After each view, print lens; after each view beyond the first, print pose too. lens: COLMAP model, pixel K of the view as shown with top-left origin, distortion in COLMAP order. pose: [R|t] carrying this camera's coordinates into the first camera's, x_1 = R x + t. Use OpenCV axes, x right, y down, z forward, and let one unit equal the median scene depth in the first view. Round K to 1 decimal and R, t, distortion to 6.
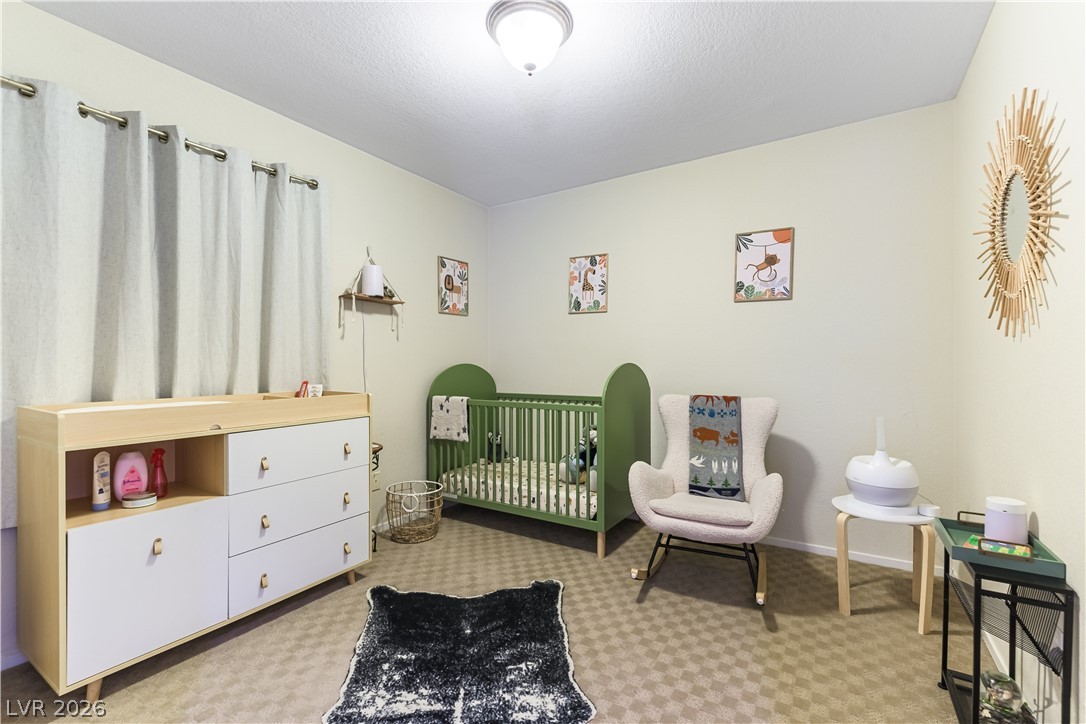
lens RADIAL K [[468.9, 0, 554.8], [0, 468.9, 365.3], [0, 0, 1]] dist [-0.000731, -0.000116]
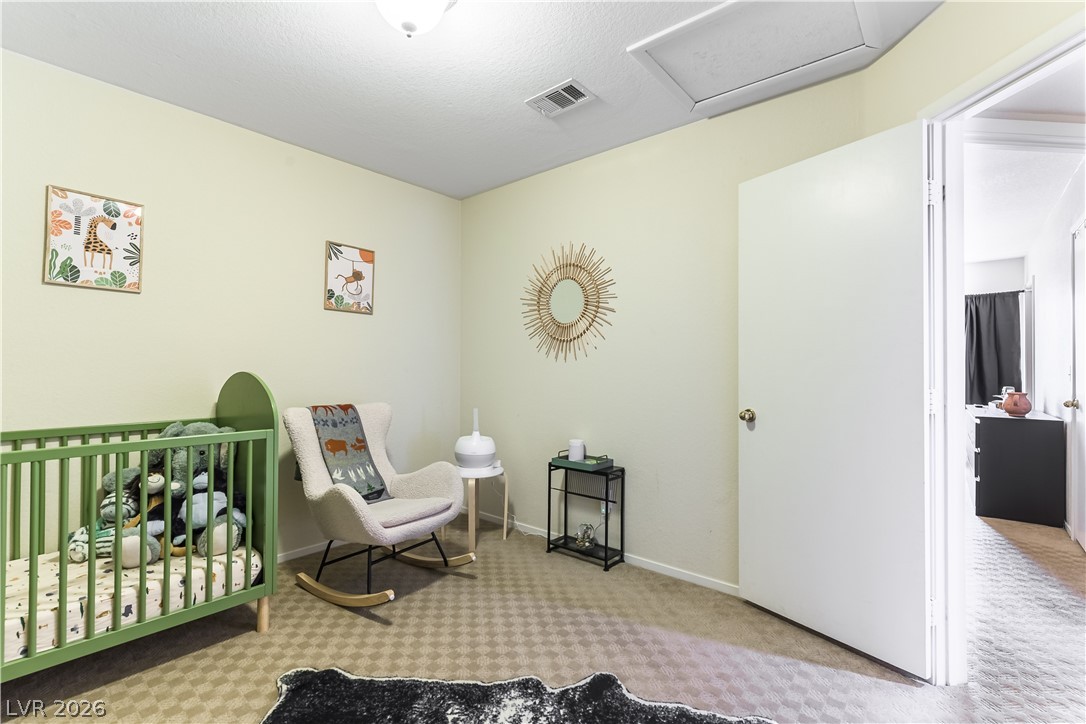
lens RADIAL K [[468.9, 0, 554.8], [0, 468.9, 365.3], [0, 0, 1]] dist [-0.000731, -0.000116]
pose [[0.154227, 0.007702, 0.988005, -0.558242], [-0.000068, 0.999970, -0.007785, -0.010313], [-0.988035, 0.001134, 0.154223, 0.406618]]
